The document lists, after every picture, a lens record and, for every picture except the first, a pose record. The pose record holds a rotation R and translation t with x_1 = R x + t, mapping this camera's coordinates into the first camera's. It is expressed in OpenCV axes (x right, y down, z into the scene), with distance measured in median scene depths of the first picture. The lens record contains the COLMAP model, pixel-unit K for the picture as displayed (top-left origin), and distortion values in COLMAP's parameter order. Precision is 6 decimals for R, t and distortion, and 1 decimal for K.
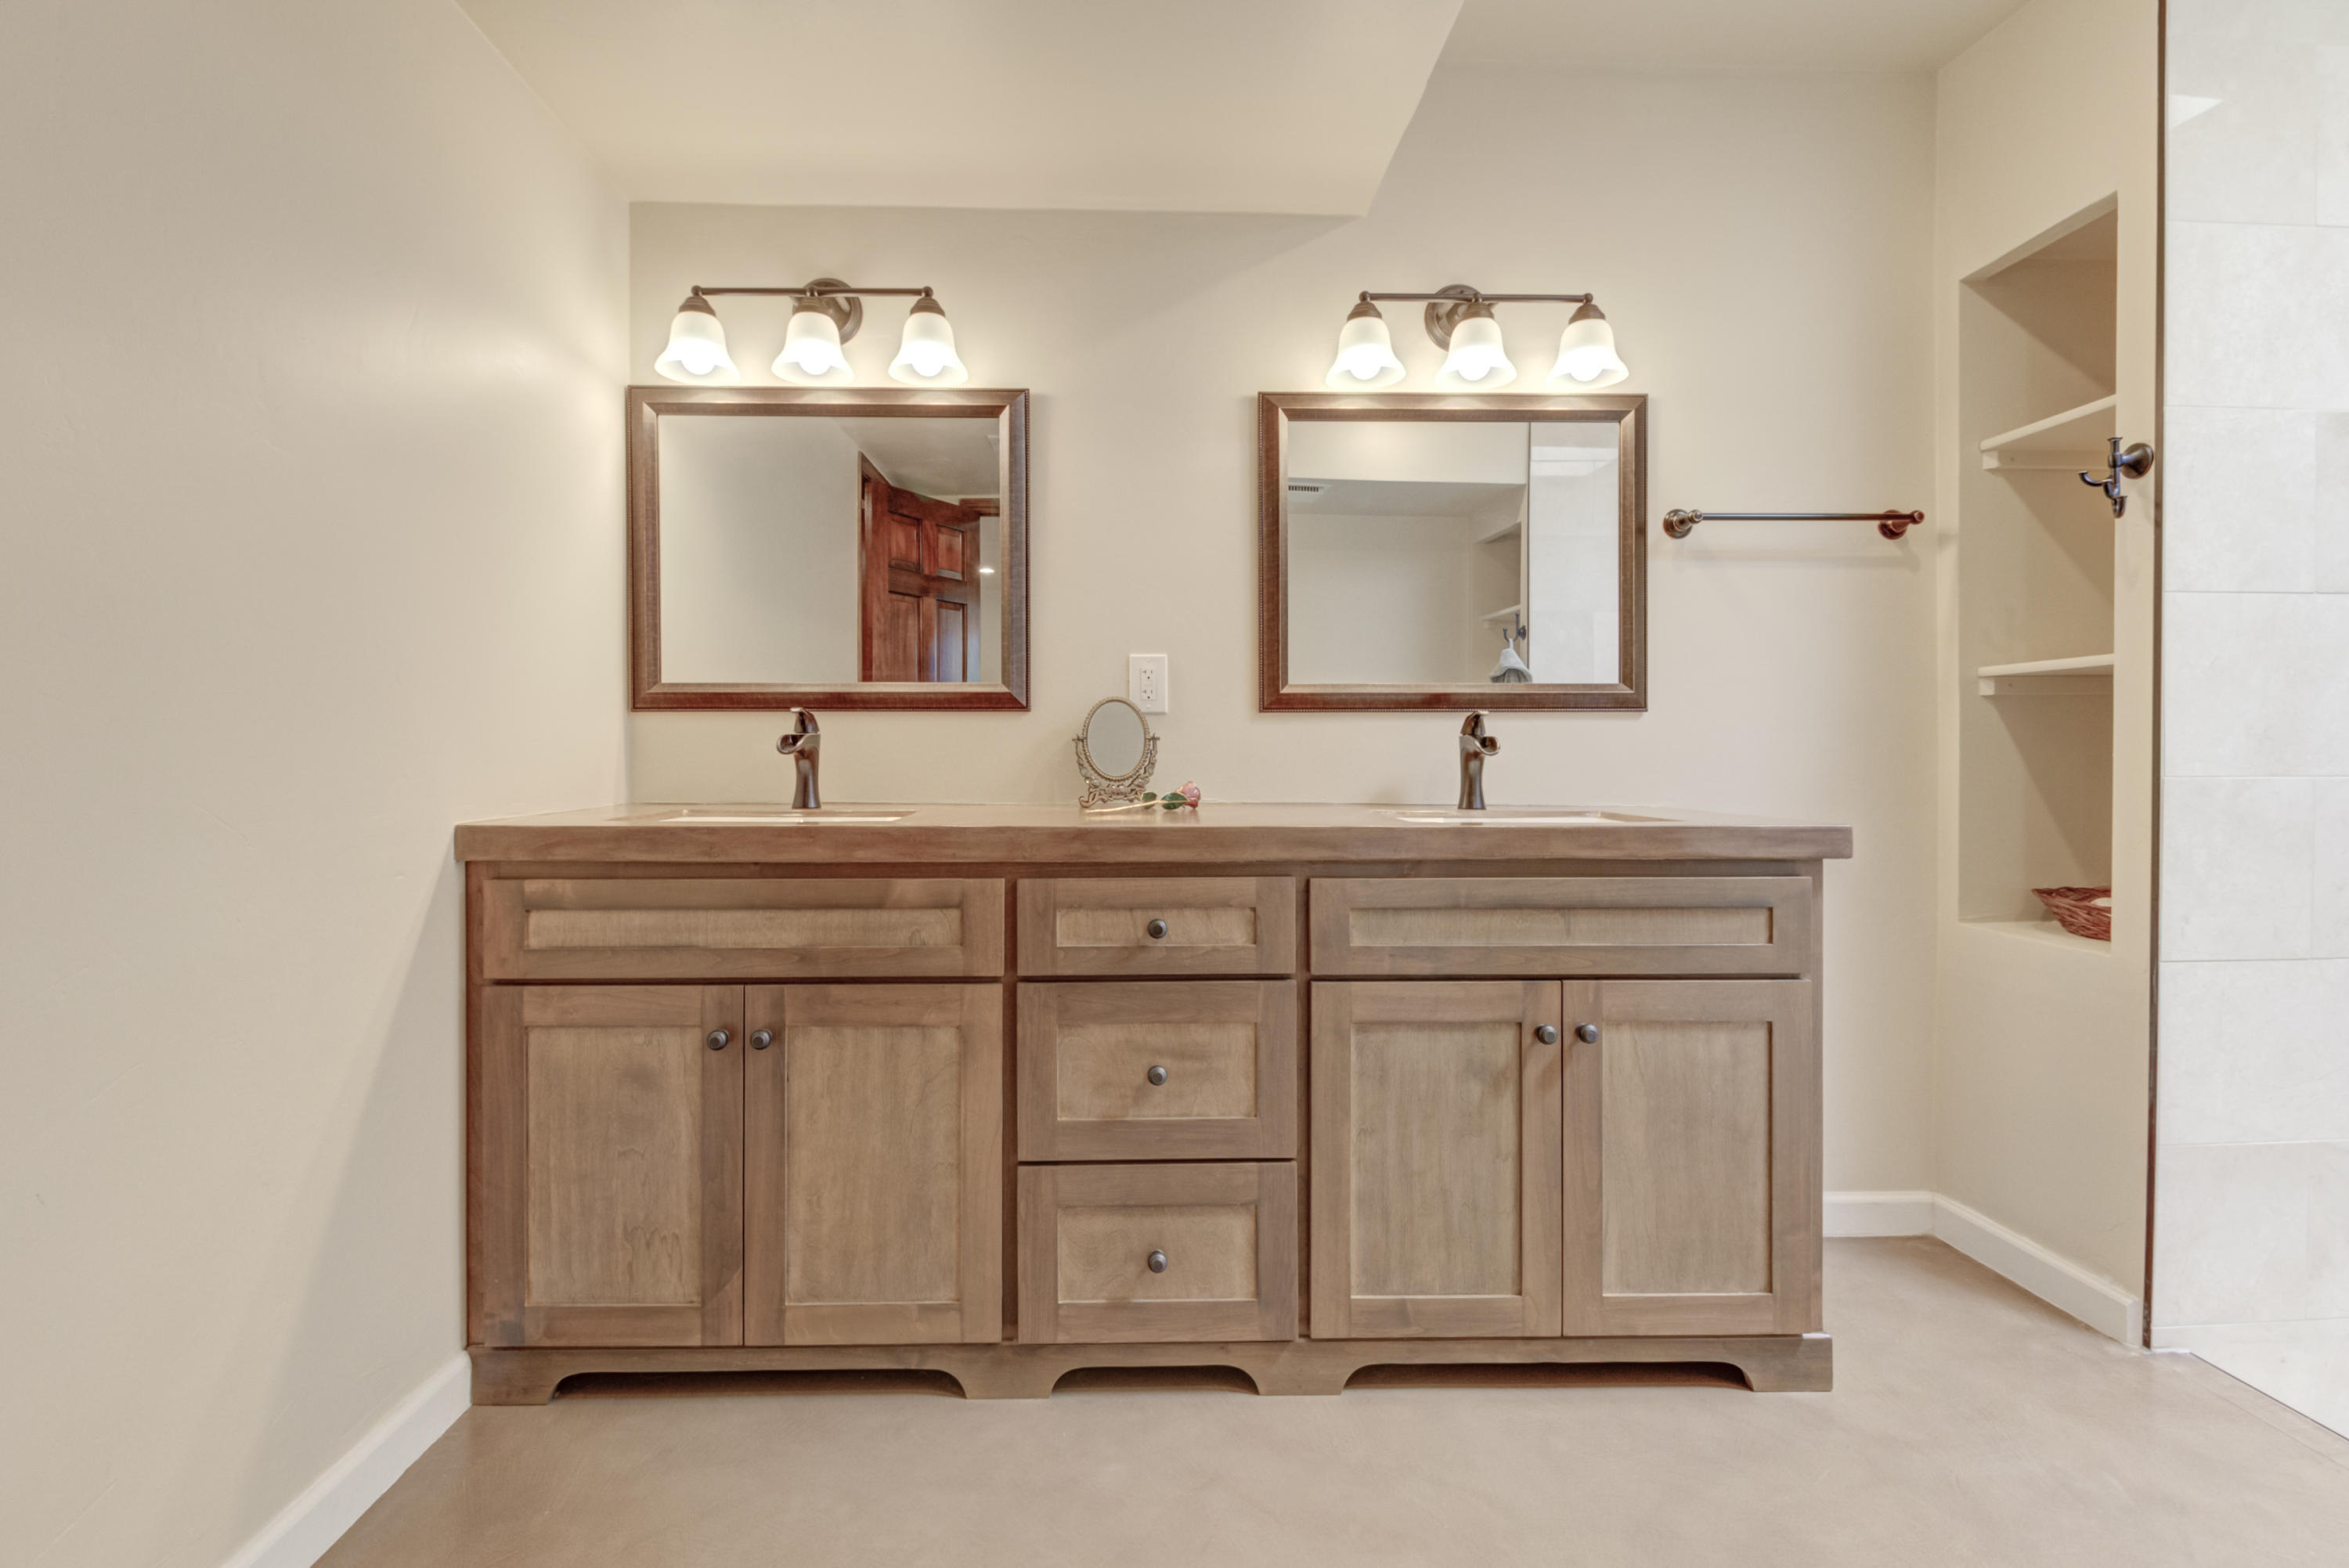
lens RADIAL K [[1115.9, 0, 1172.8], [0, 1115.9, 767.8], [0, 0, 1]] dist [0.002160, 0.000040]
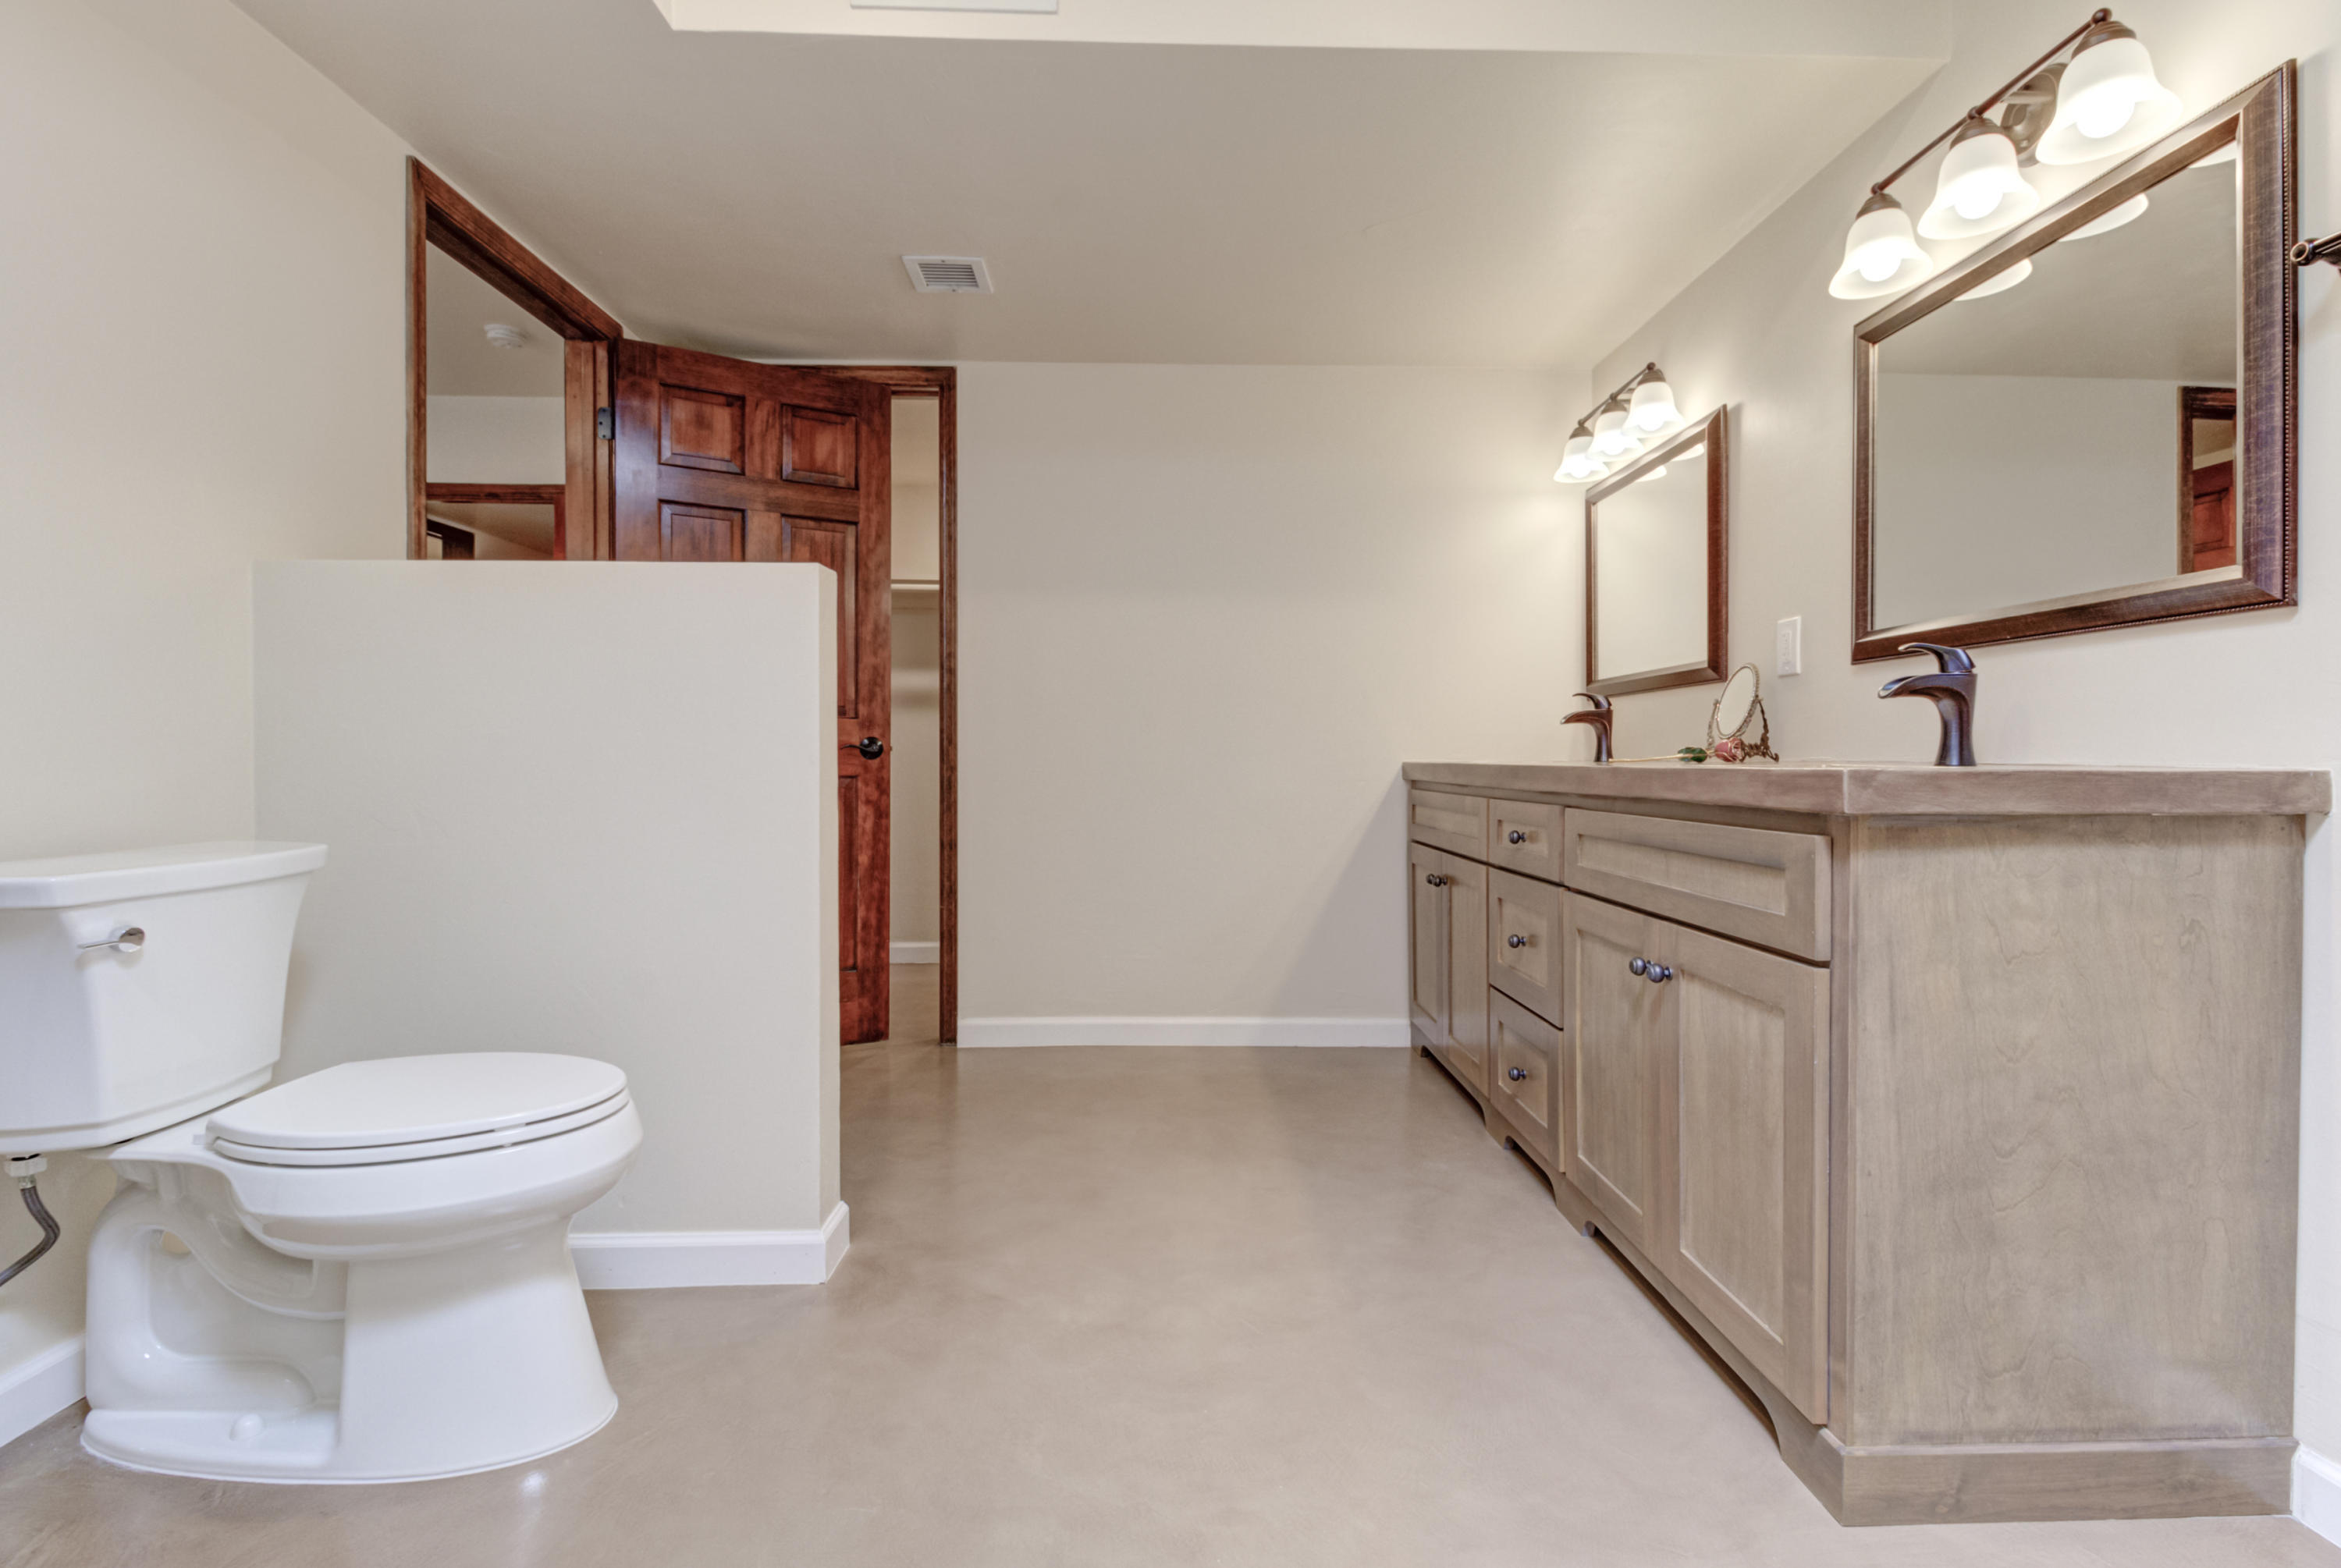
lens RADIAL K [[1112.0, 0, 1168.8], [0, 1112.0, 767.8], [0, 0, 1]] dist [0.002160, 0.000040]
pose [[-0.015985, 0.004289, -0.999863, 1.358288], [-0.002832, 0.999987, 0.004334, 0.048592], [0.999868, 0.002901, -0.015973, 0.564913]]
